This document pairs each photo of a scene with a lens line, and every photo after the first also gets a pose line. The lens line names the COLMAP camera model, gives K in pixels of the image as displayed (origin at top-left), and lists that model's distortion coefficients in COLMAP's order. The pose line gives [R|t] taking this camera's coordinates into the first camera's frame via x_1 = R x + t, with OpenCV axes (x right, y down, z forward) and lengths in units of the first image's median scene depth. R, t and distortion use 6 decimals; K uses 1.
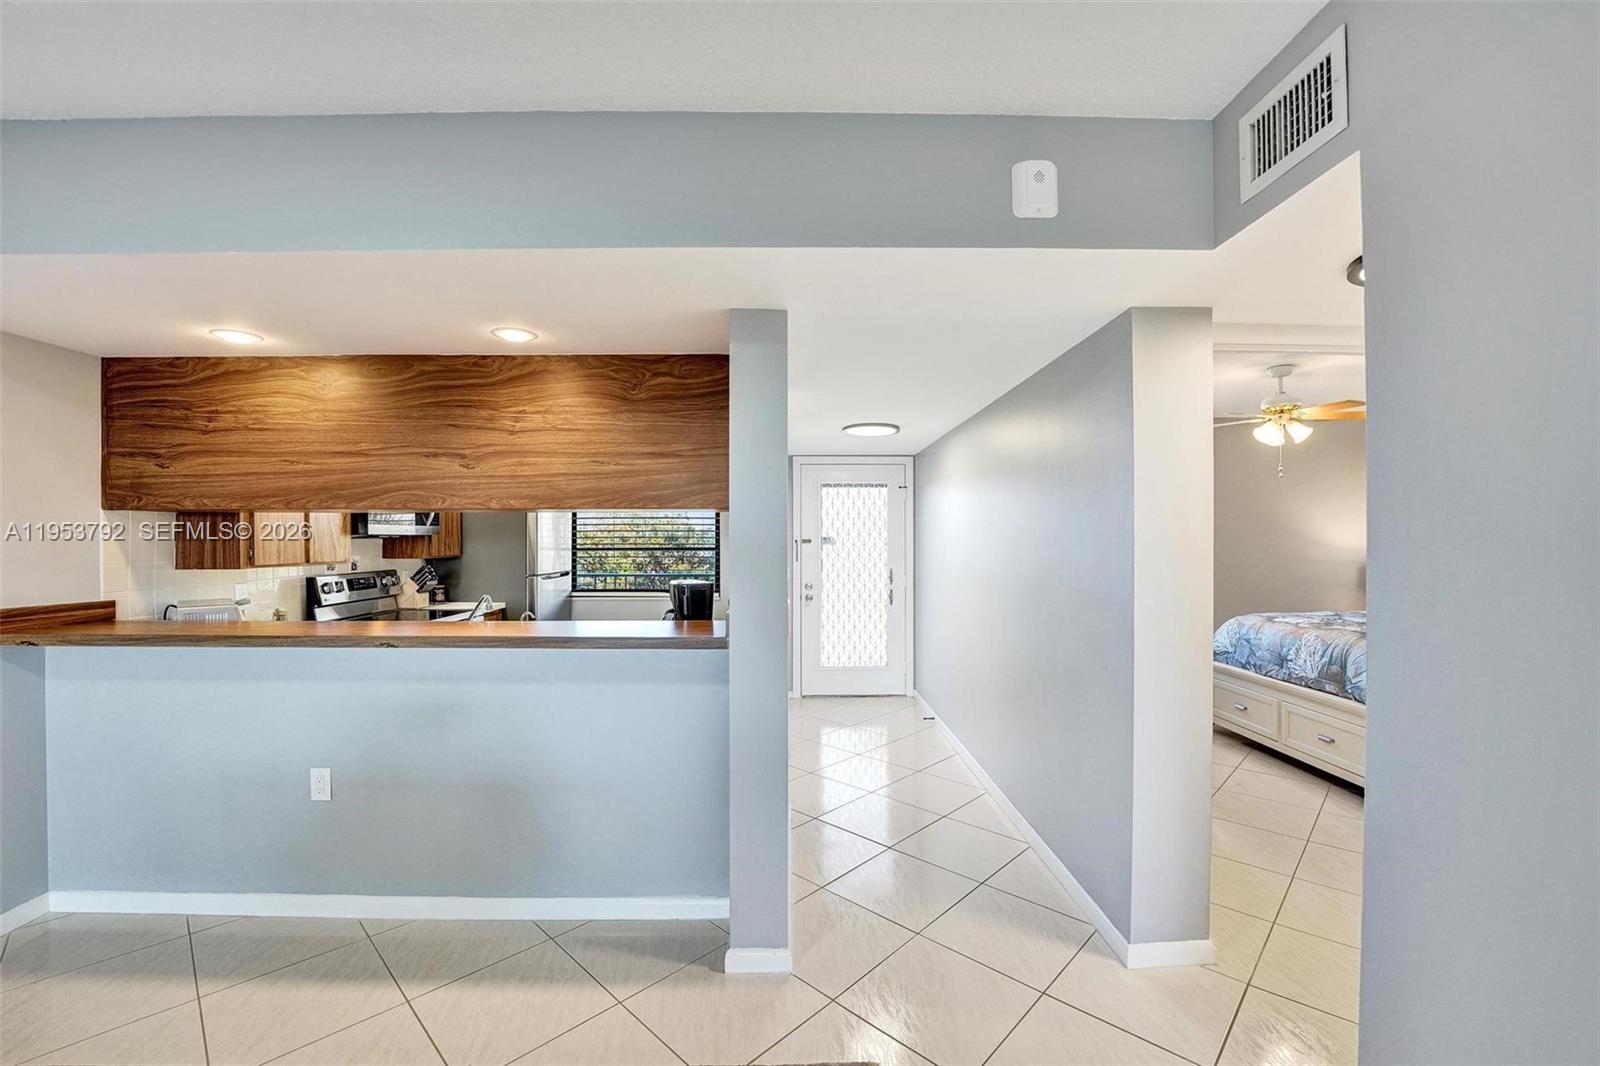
lens RADIAL K [[651.7, 0, 801.8], [0, 651.7, 542.8], [0, 0, 1]] dist [-0.026186, 0.000234]
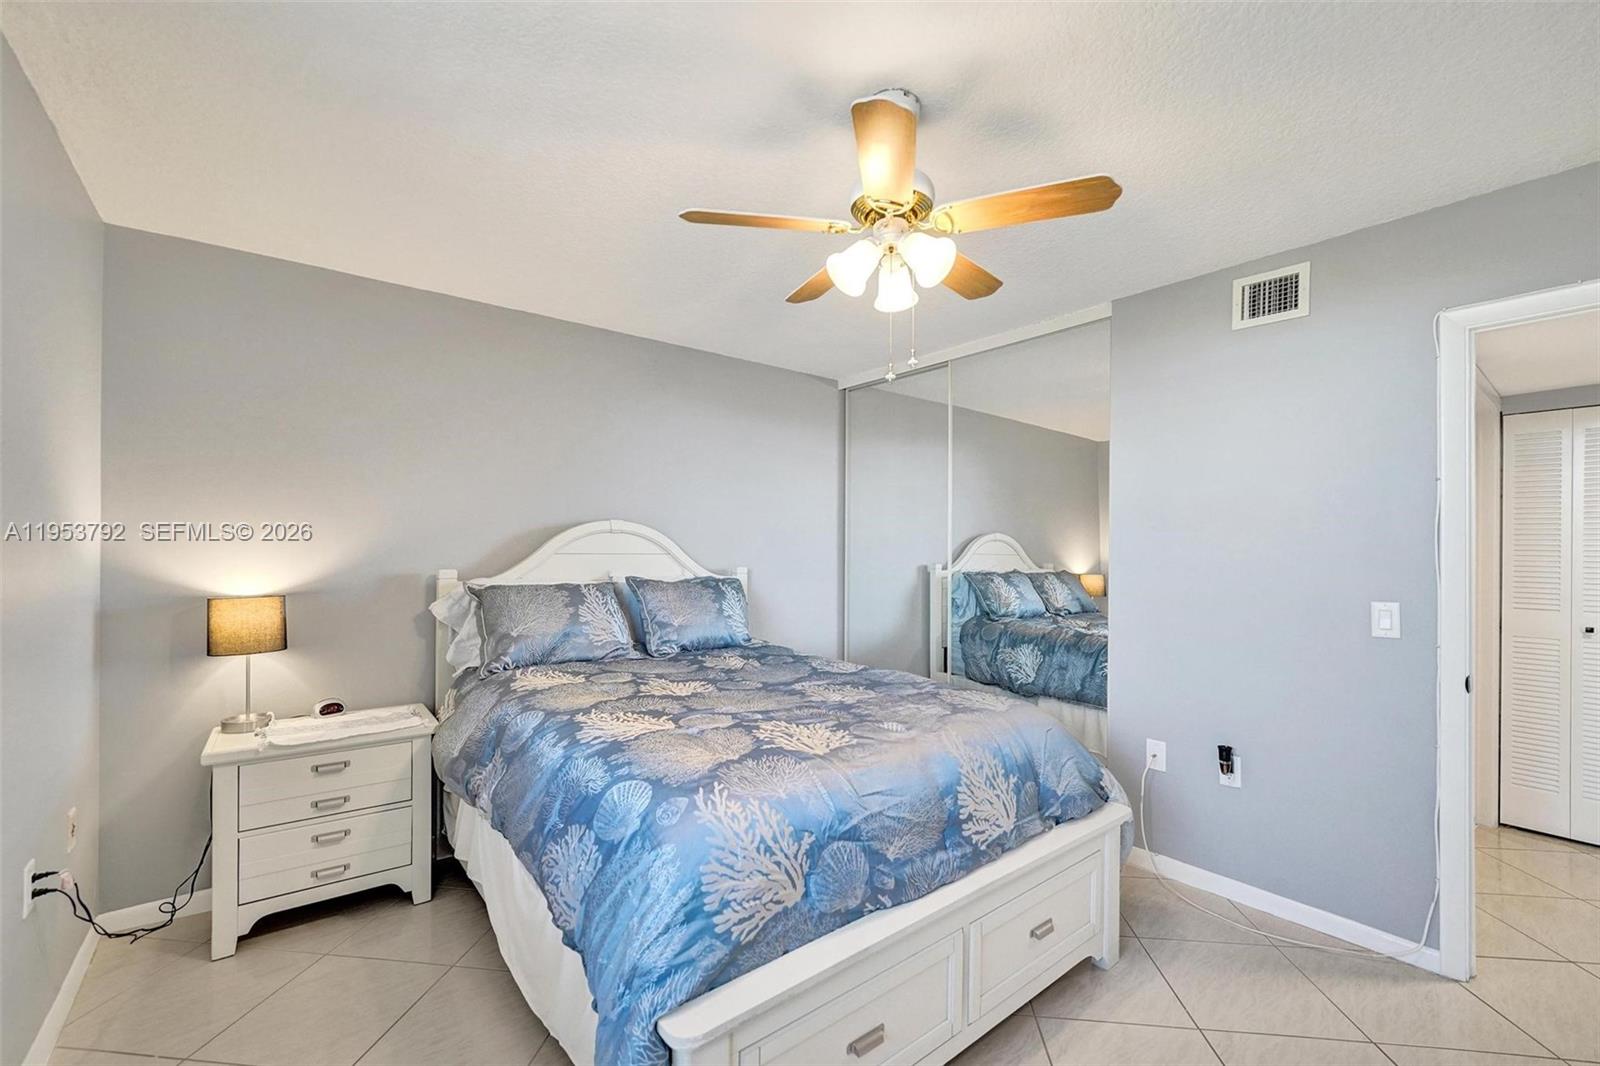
lens RADIAL K [[661.1, 0, 798.7], [0, 661.1, 546.0], [0, 0, 1]] dist [-0.000133, 0.000117]
pose [[-0.609169, 0.002165, 0.793038, 0.516710], [-0.002400, 0.999987, -0.004573, 0.001447], [-0.793037, -0.004690, -0.609156, 1.478205]]
